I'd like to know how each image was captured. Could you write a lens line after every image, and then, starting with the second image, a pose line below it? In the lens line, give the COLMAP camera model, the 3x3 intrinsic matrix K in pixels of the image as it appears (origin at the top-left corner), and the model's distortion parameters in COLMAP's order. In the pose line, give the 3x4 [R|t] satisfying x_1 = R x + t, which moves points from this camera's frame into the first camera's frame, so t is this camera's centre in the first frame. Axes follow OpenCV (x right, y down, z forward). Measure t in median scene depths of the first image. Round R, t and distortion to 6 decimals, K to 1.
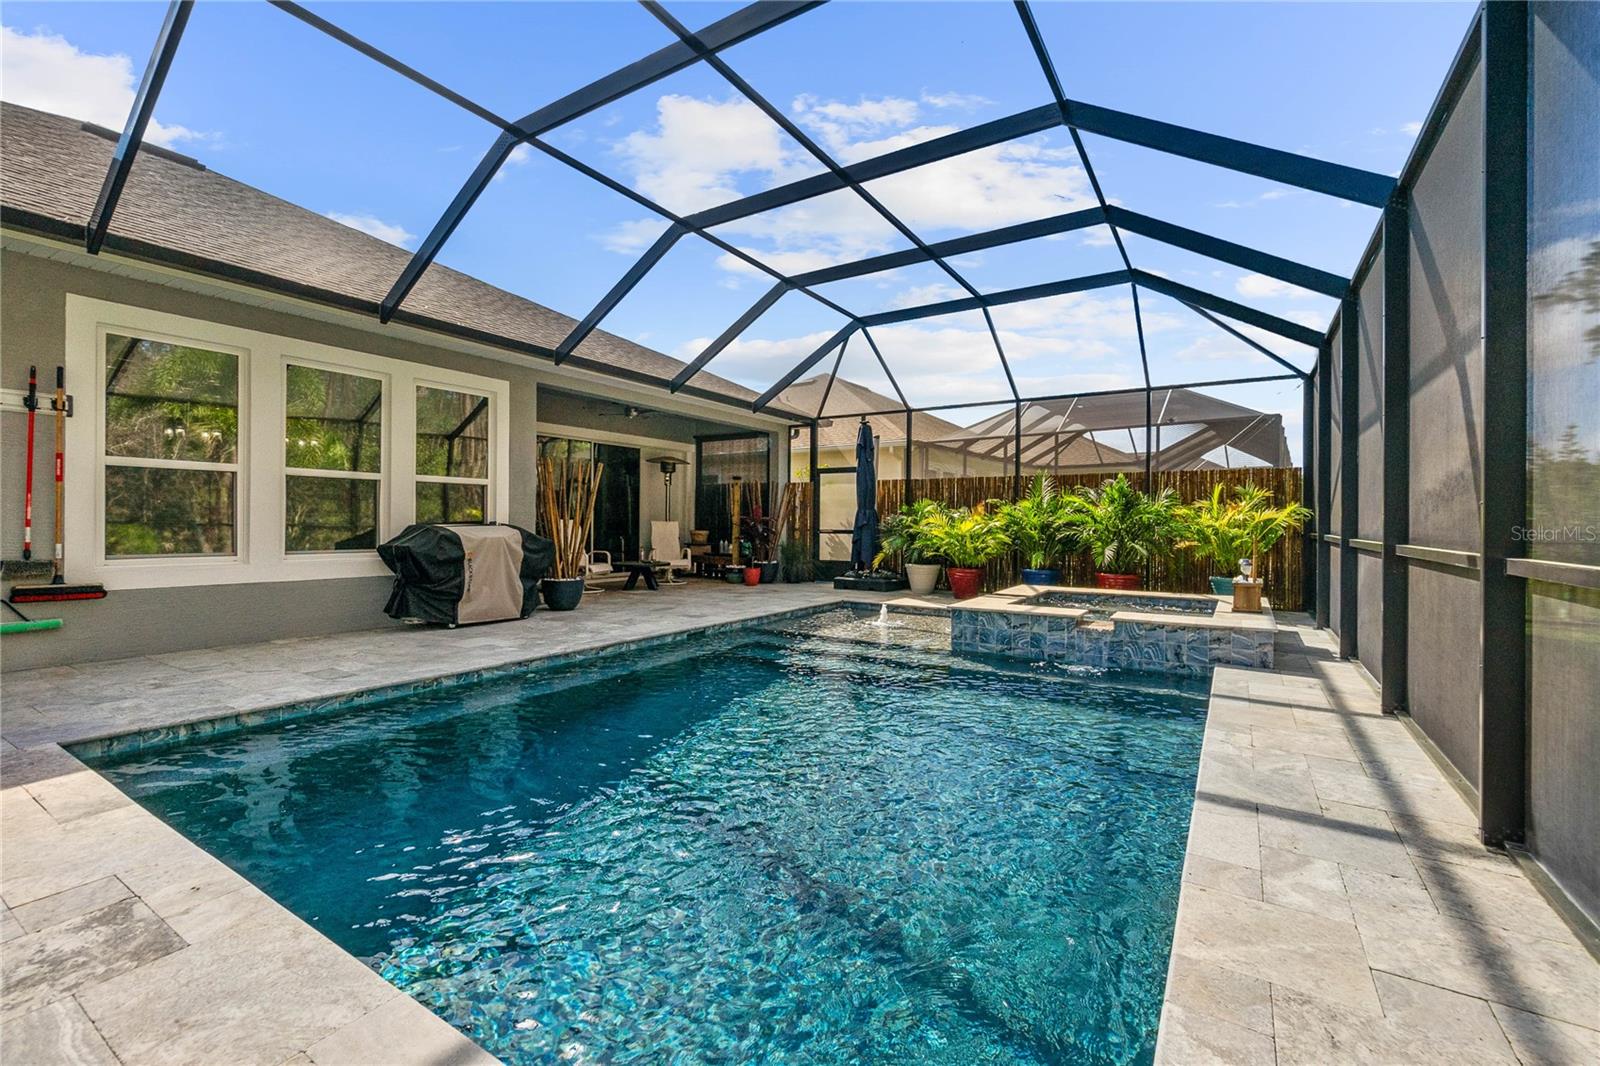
lens RADIAL K [[688.7, 0, 802.5], [0, 688.7, 526.1], [0, 0, 1]] dist [-0.004609, 0.000942]
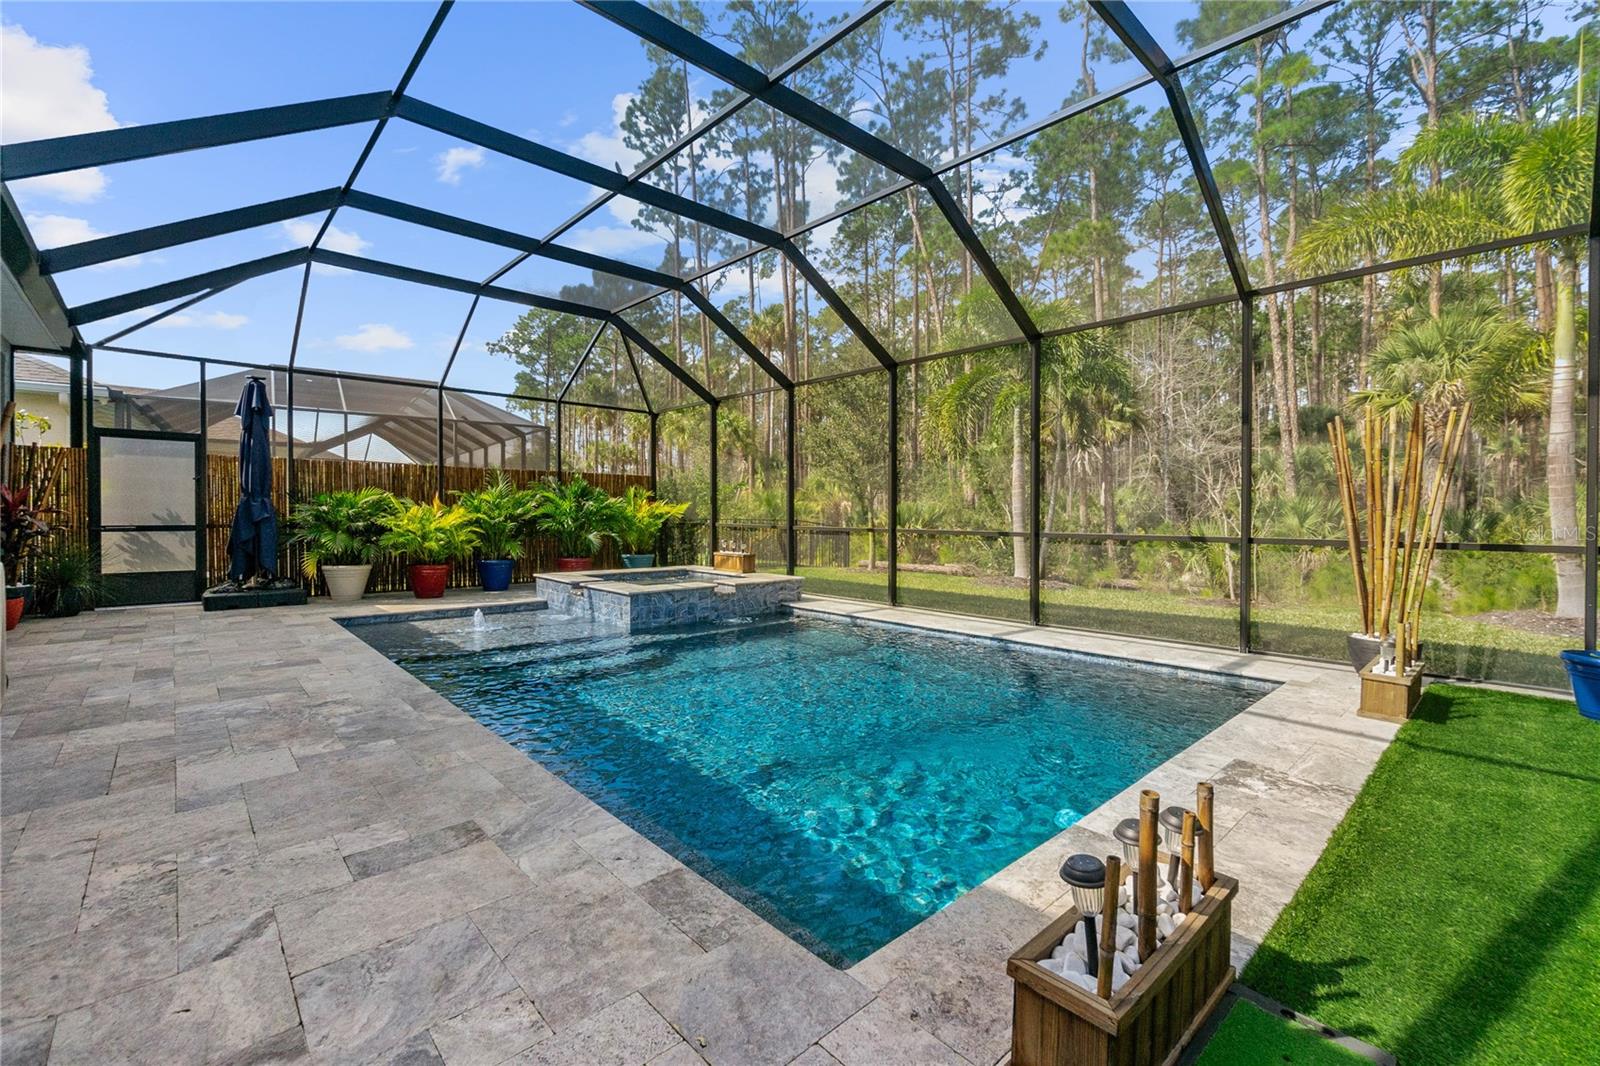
lens RADIAL K [[688.7, 0, 801.1], [0, 688.7, 523.5], [0, 0, 1]] dist [-0.004609, 0.000942]
pose [[0.255406, -0.021644, 0.966592, -0.435533], [0.000166, 0.999750, 0.022342, -0.011282], [-0.966834, -0.005546, 0.255346, 0.242181]]
